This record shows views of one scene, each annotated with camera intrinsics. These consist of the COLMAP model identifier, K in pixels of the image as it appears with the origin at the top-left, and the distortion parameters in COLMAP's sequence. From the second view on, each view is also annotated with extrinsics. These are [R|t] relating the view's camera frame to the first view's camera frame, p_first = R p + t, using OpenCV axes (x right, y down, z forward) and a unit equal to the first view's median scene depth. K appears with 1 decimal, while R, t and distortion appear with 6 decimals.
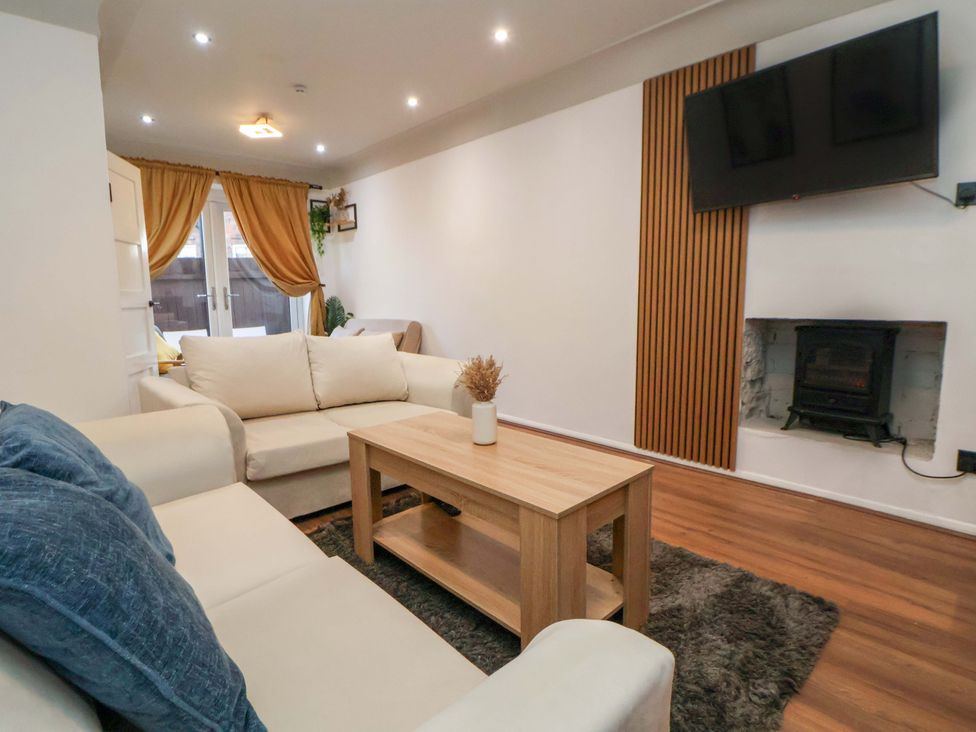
lens RADIAL K [[504.6, 0, 484.2], [0, 504.6, 358.8], [0, 0, 1]] dist [-0.000817, -0.014890]
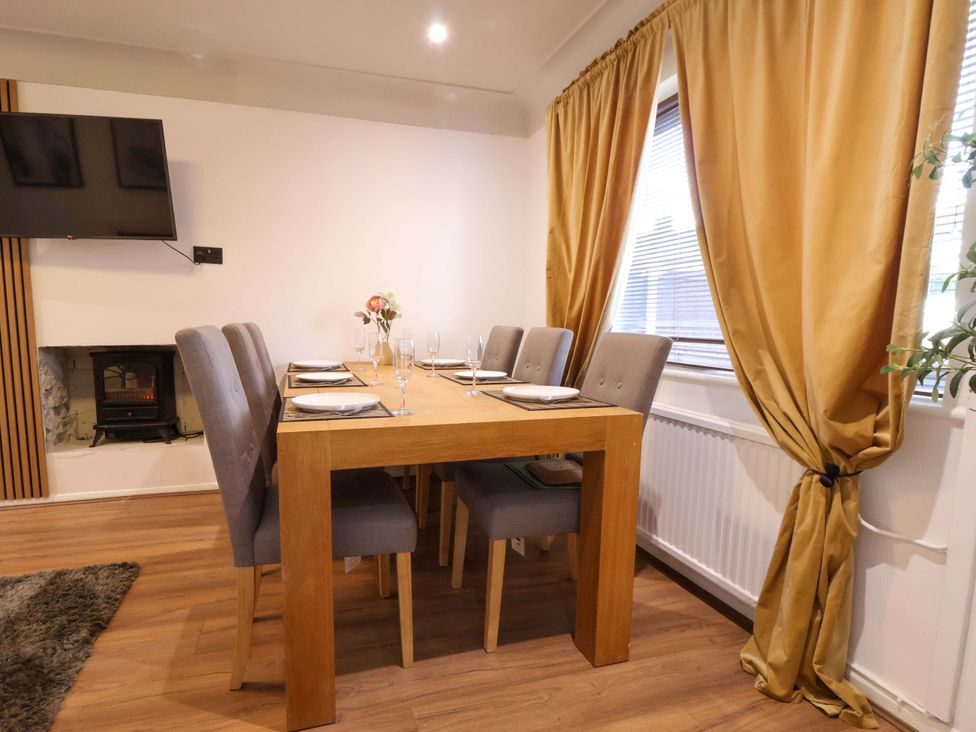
lens RADIAL K [[529.5, 0, 486.8], [0, 529.5, 388.5], [0, 0, 1]] dist [-0.032056, -0.000289]
pose [[0.410503, -0.095175, 0.906879, -0.083828], [0.099081, 0.993305, 0.059395, 0.039557], [-0.906460, 0.065473, 0.417185, -0.326597]]
